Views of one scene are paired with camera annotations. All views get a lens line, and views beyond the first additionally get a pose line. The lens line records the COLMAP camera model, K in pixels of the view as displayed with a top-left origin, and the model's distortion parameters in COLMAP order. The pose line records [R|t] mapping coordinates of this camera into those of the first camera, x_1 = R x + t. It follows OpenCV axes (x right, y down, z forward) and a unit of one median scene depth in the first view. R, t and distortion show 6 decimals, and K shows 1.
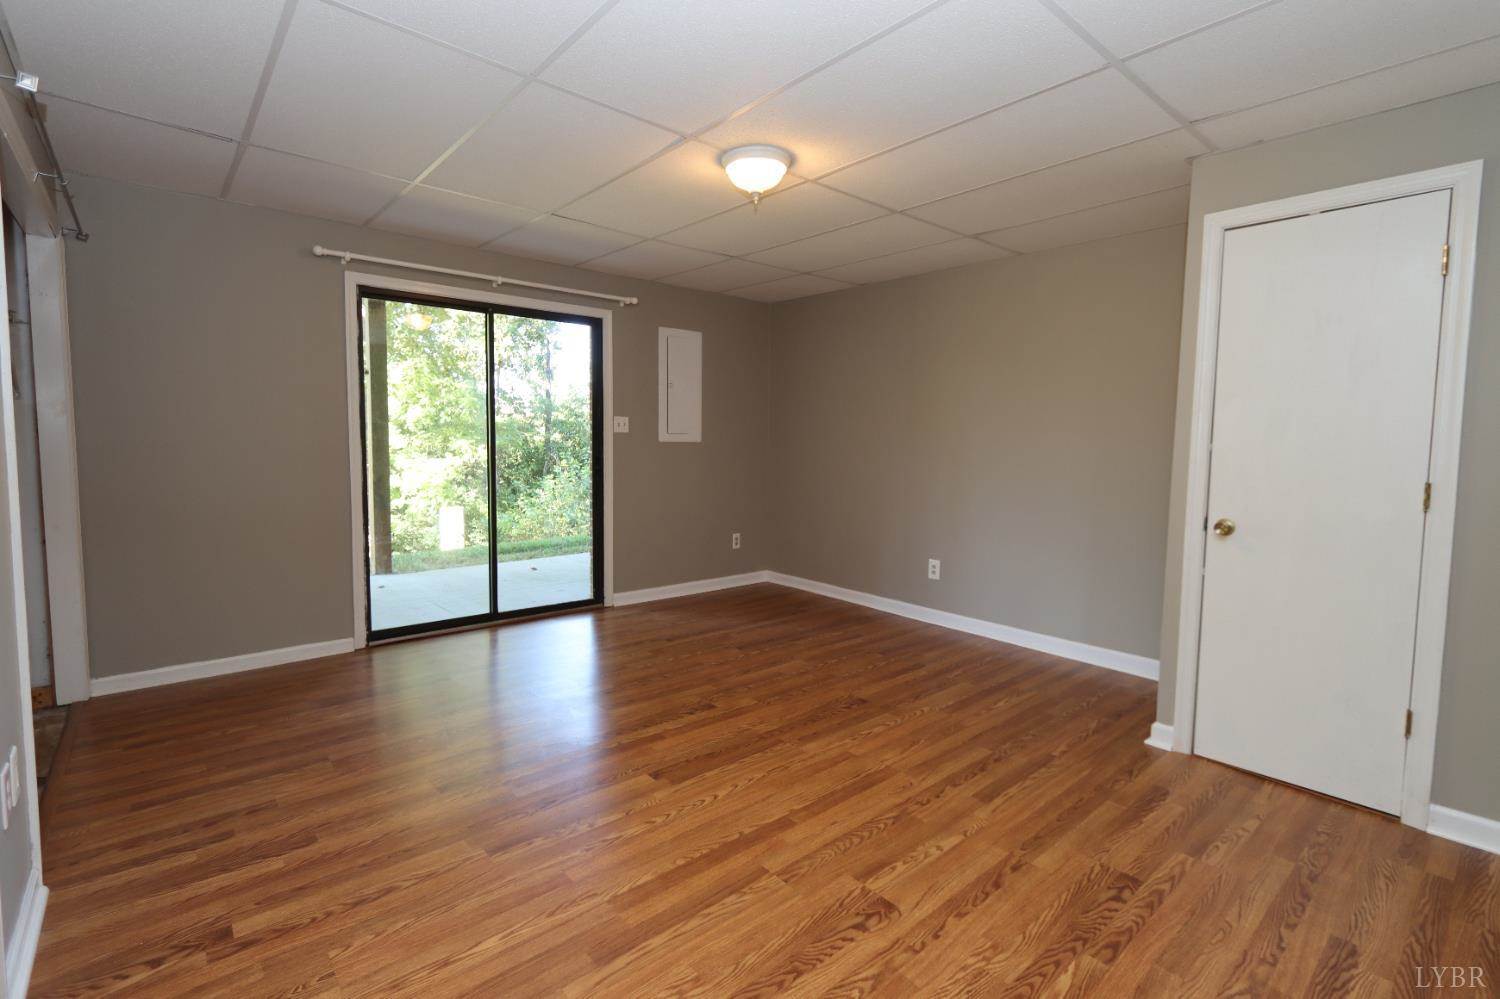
lens RADIAL K [[683.0, 0, 748.5], [0, 683.0, 494.9], [0, 0, 1]] dist [0.002709, -0.003566]
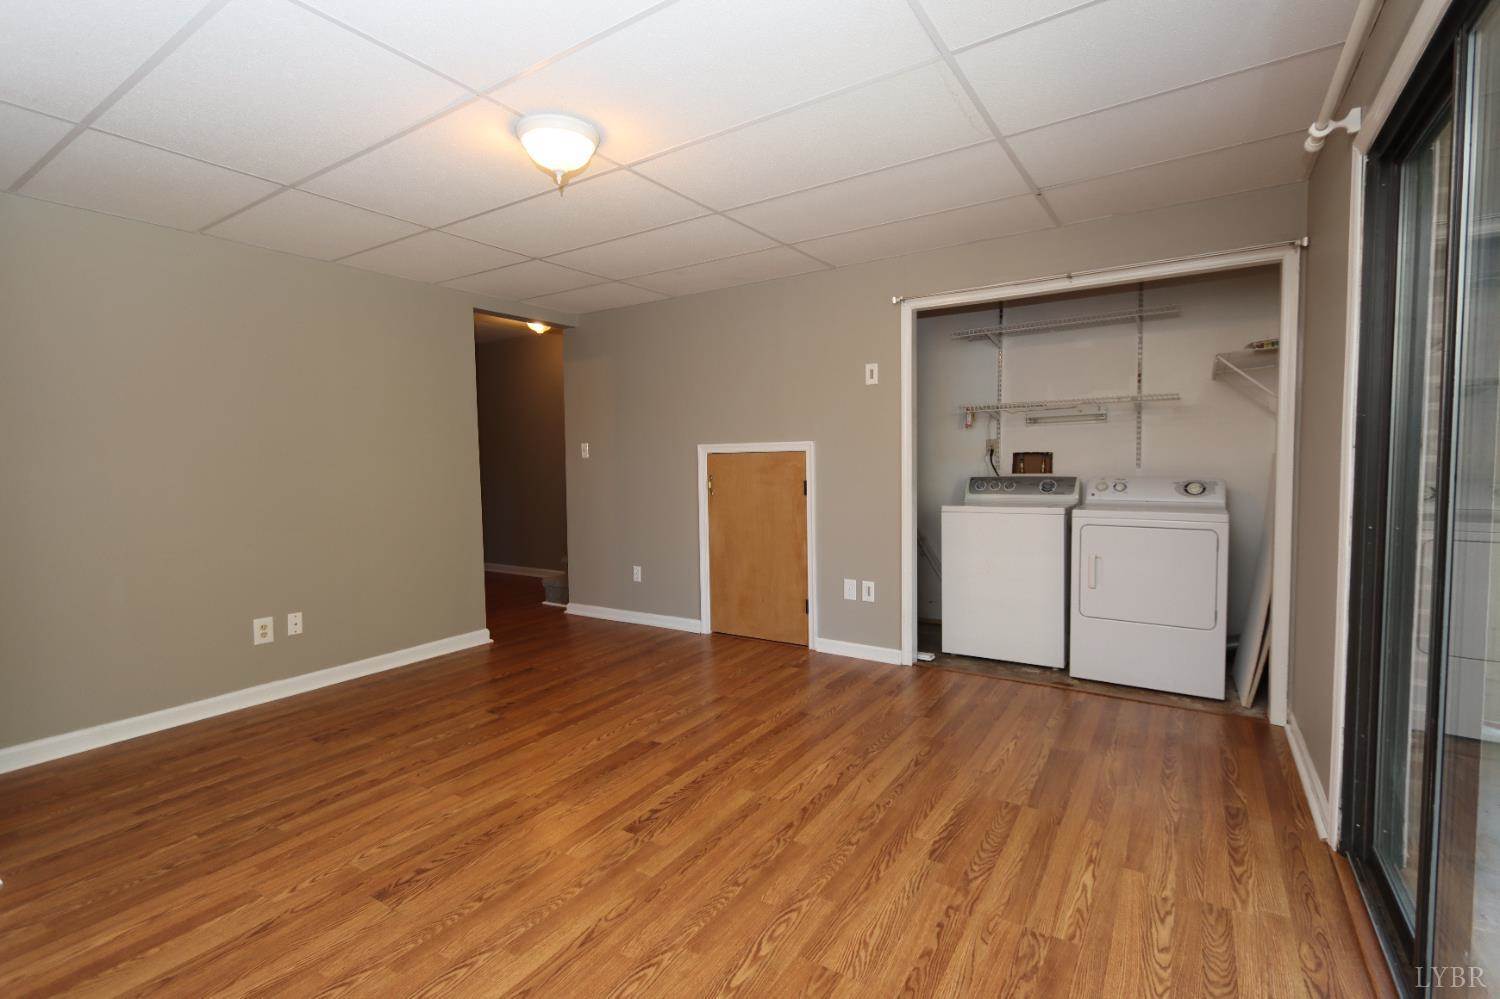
lens RADIAL K [[683.0, 0, 750.8], [0, 683.0, 495.6], [0, 0, 1]] dist [0.002709, -0.003566]
pose [[-0.960846, 0.013868, -0.276734, 0.022124], [-0.023039, 0.991289, 0.129673, -0.156454], [0.276122, 0.130972, -0.952157, 1.941994]]
